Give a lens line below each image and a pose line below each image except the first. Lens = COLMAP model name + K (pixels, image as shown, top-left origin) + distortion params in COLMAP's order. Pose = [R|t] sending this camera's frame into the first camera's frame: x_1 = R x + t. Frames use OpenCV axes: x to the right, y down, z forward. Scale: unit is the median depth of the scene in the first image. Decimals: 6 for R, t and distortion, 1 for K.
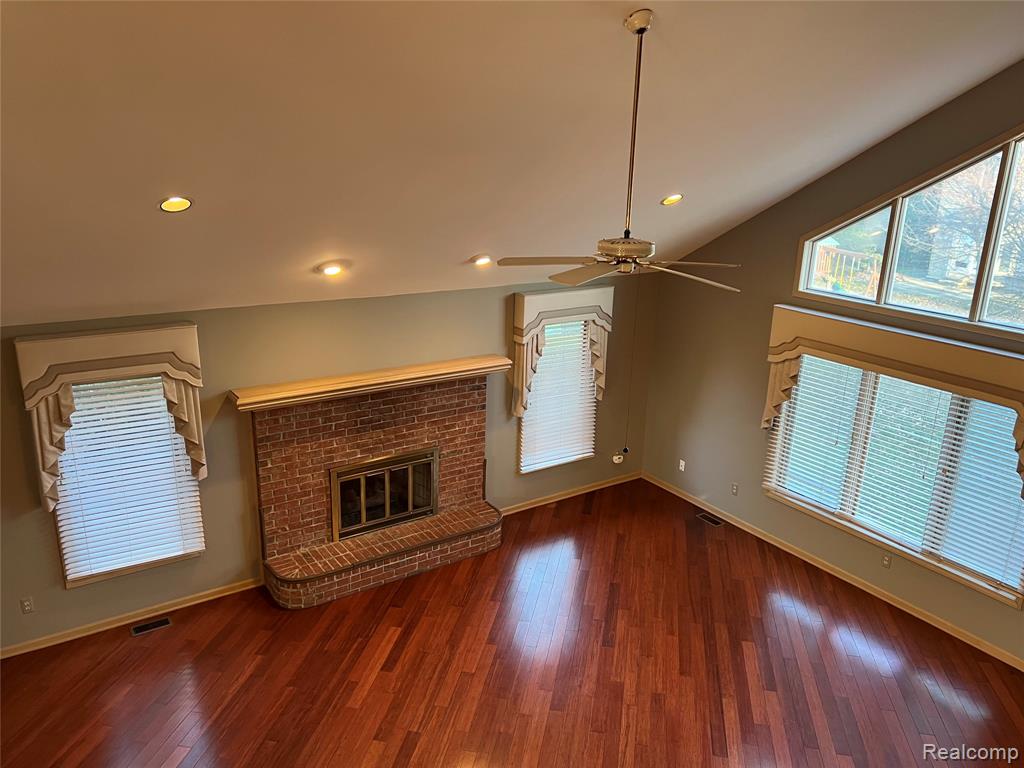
lens RADIAL K [[759.8, 0, 512.0], [0, 759.8, 384.0], [0, 0, 1]] dist [0.101563, -0.116111]
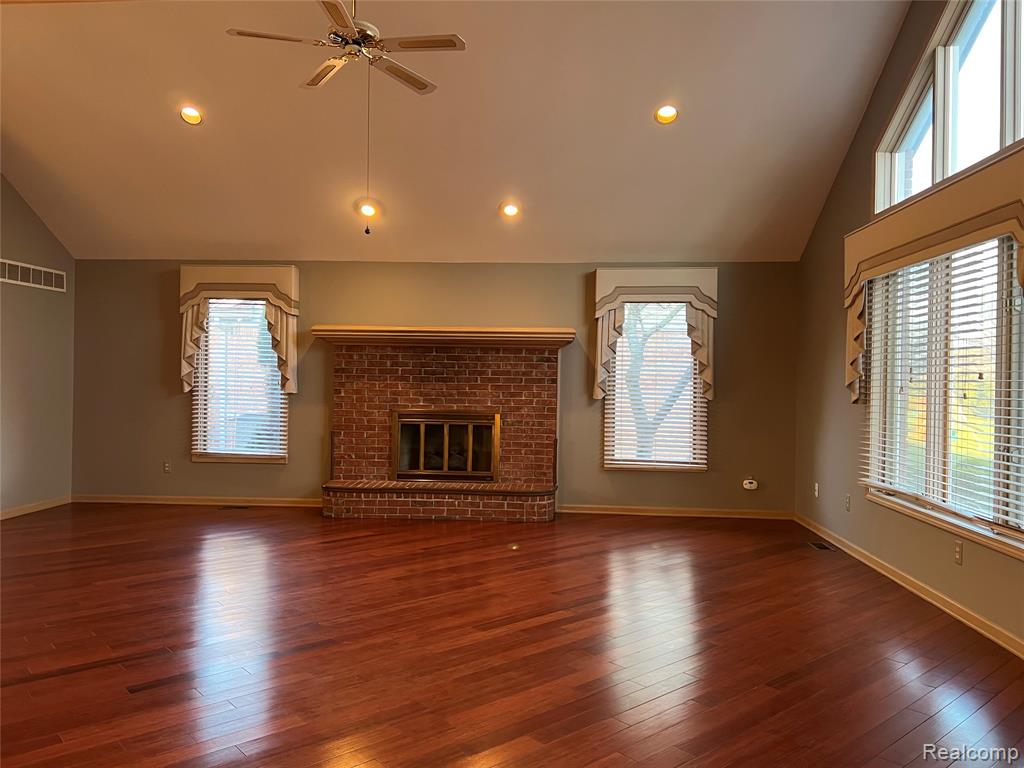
lens RADIAL K [[753.4, 0, 513.8], [0, 753.4, 382.0], [0, 0, 1]] dist [0.141426, -0.118005]
pose [[0.787551, -0.013052, -0.616111, 0.572892], [-0.173596, 0.954589, -0.242124, 0.302942], [0.591293, 0.297640, 0.749522, 0.250173]]
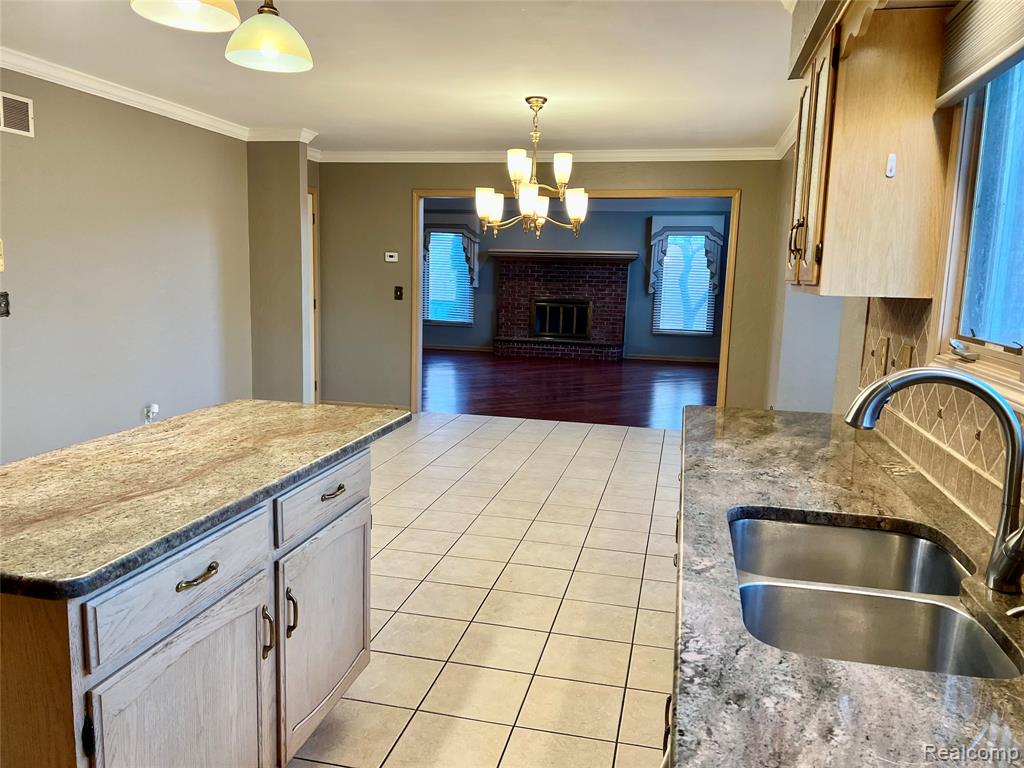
lens RADIAL K [[763.2, 0, 512.0], [0, 763.2, 384.0], [0, 0, 1]] dist [0.090910, -0.123847]
pose [[0.674814, 0.098394, -0.731399, 1.160557], [-0.222931, 0.971950, -0.074930, 0.473946], [0.703511, 0.213615, 0.677821, -0.318063]]
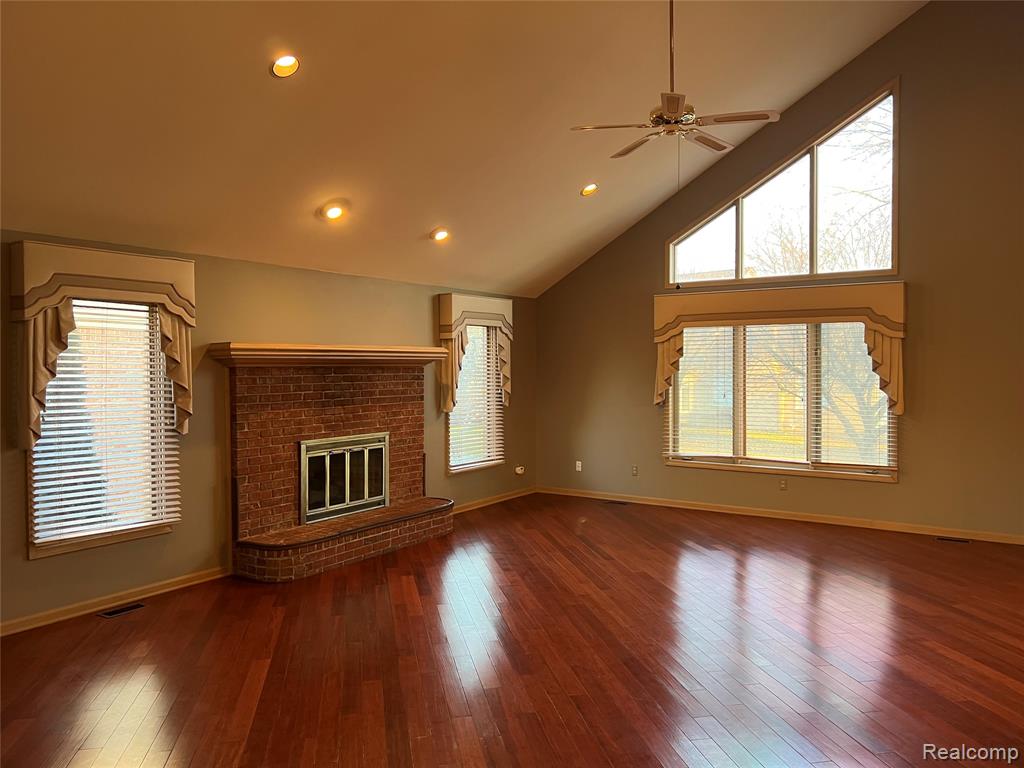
lens RADIAL K [[763.2, 0, 512.0], [0, 763.2, 384.0], [0, 0, 1]] dist [0.090910, -0.123847]
pose [[0.924809, -0.038898, 0.378438, -0.342759], [0.136508, 0.962443, -0.234667, 0.294873], [-0.355097, 0.268682, 0.895386, 0.025503]]
